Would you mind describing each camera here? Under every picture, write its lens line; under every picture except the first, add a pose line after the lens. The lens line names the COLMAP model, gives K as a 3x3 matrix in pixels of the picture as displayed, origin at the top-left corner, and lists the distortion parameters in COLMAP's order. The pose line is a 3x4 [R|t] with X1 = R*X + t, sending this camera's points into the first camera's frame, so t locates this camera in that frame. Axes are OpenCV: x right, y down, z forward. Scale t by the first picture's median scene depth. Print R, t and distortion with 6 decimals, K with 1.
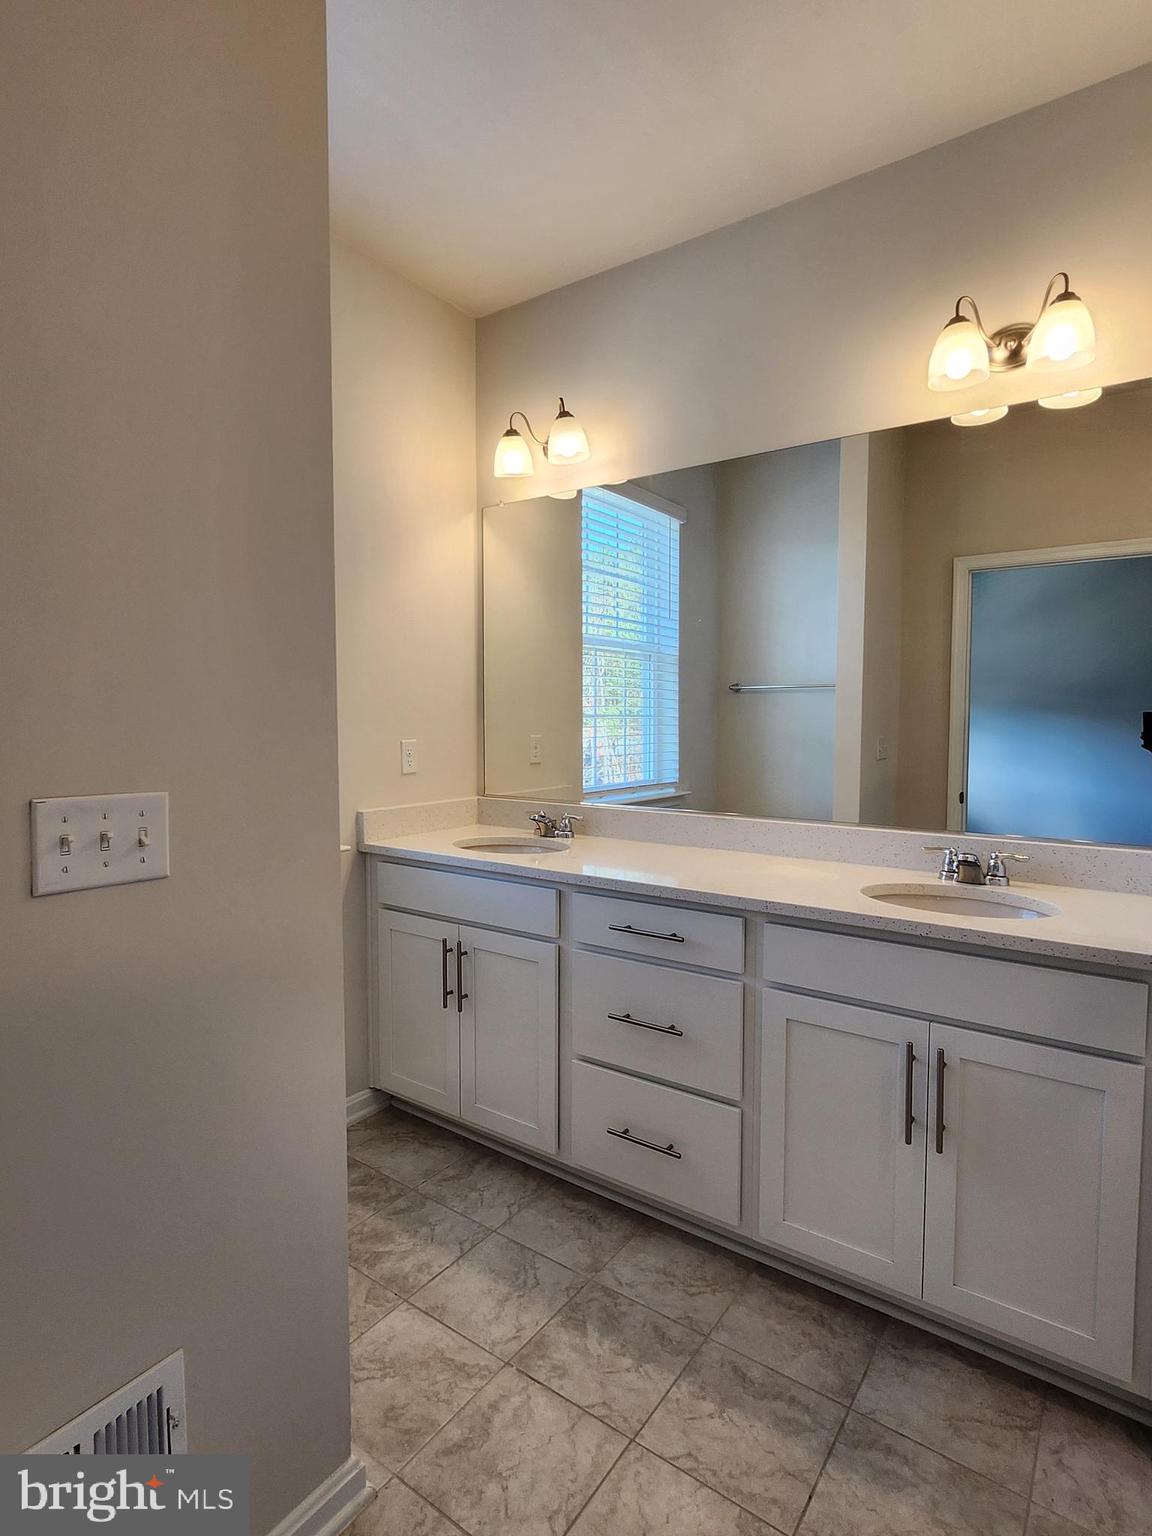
lens RADIAL K [[808.2, 0, 576.0], [0, 808.2, 768.0], [0, 0, 1]] dist [-0.003155, 0.000363]
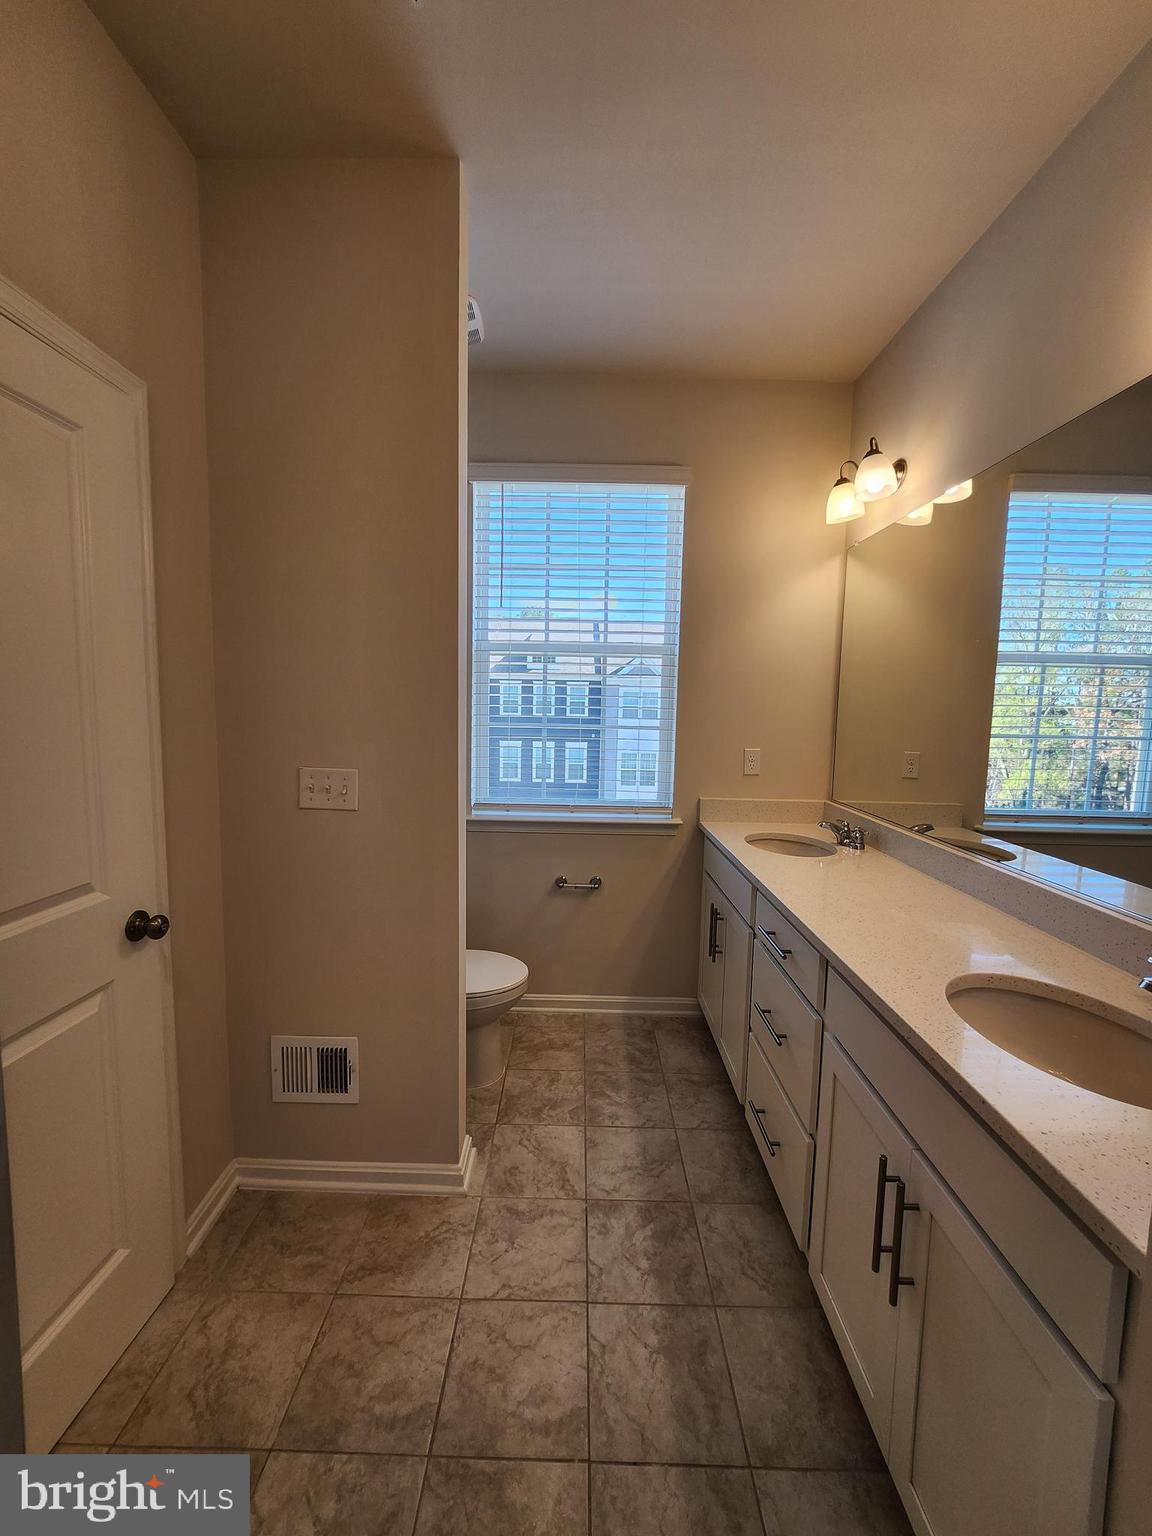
lens RADIAL K [[607.9, 0, 576.0], [0, 607.9, 768.0], [0, 0, 1]] dist [0.001783, 0.000738]
pose [[0.571387, 0.095570, -0.815097, 0.694964], [-0.073765, 0.995157, 0.064972, -0.075688], [0.817359, 0.023001, 0.575669, 0.359582]]
